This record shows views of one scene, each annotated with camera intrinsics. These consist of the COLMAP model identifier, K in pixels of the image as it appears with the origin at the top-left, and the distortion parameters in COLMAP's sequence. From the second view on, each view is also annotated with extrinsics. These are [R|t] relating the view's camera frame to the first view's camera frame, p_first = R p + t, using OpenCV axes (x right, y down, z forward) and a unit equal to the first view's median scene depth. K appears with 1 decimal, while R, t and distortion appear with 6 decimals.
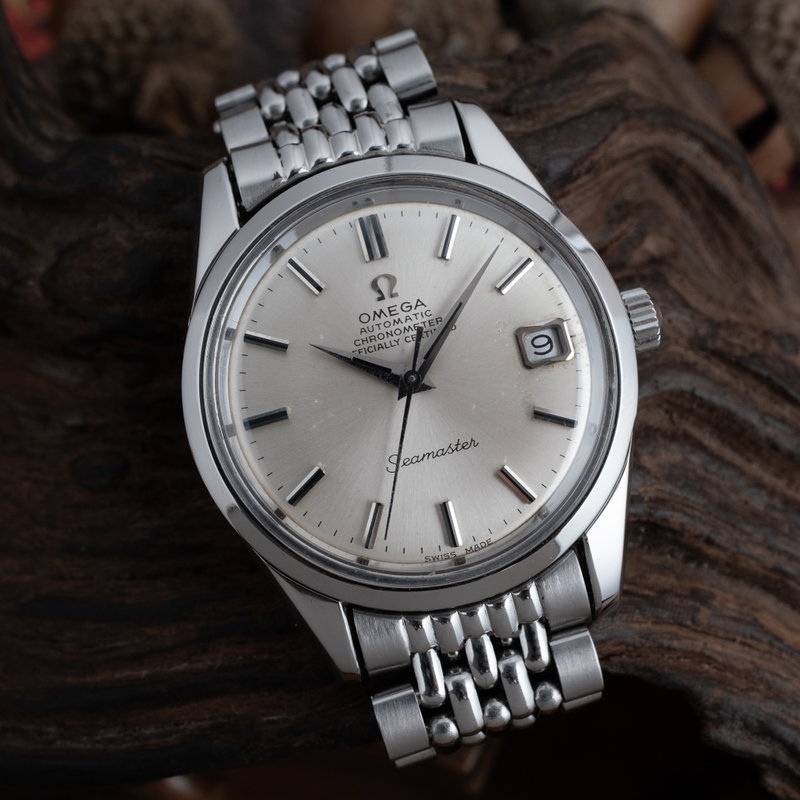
lens RADIAL K [[1594.7, 0, 400.0], [0, 1594.7, 400.0], [0, 0, 1]] dist [-0.061566, 0.427105]
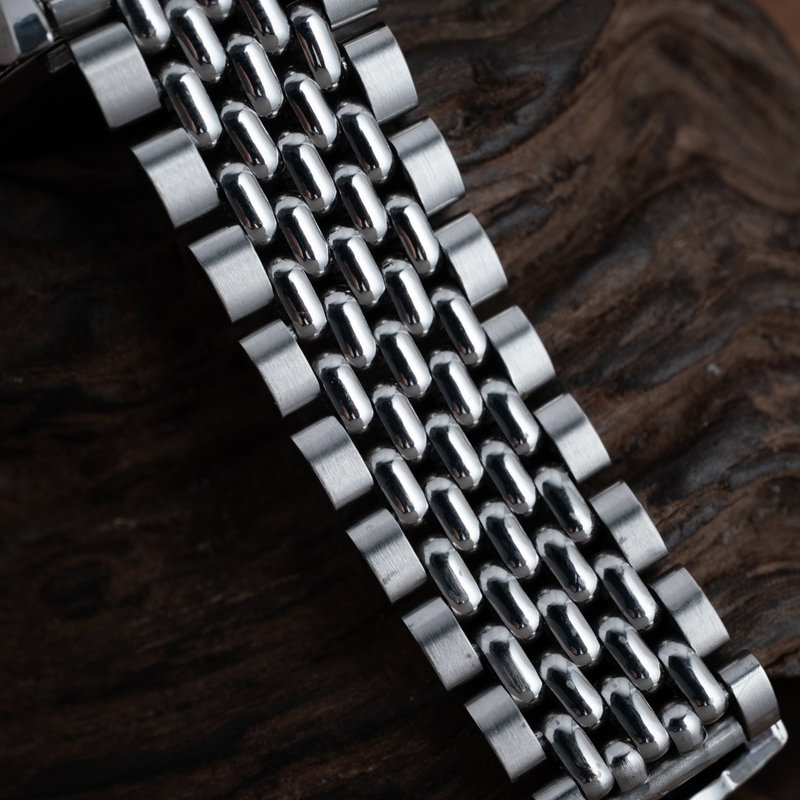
lens RADIAL K [[1594.7, 0, 400.0], [0, 1594.7, 400.0], [0, 0, 1]] dist [-0.061566, 0.427105]
pose [[0.967648, -0.245586, 0.057840, -0.061254], [0.245912, 0.969291, 0.001537, -0.007981], [-0.056441, 0.012736, 0.998325, 0.220855]]
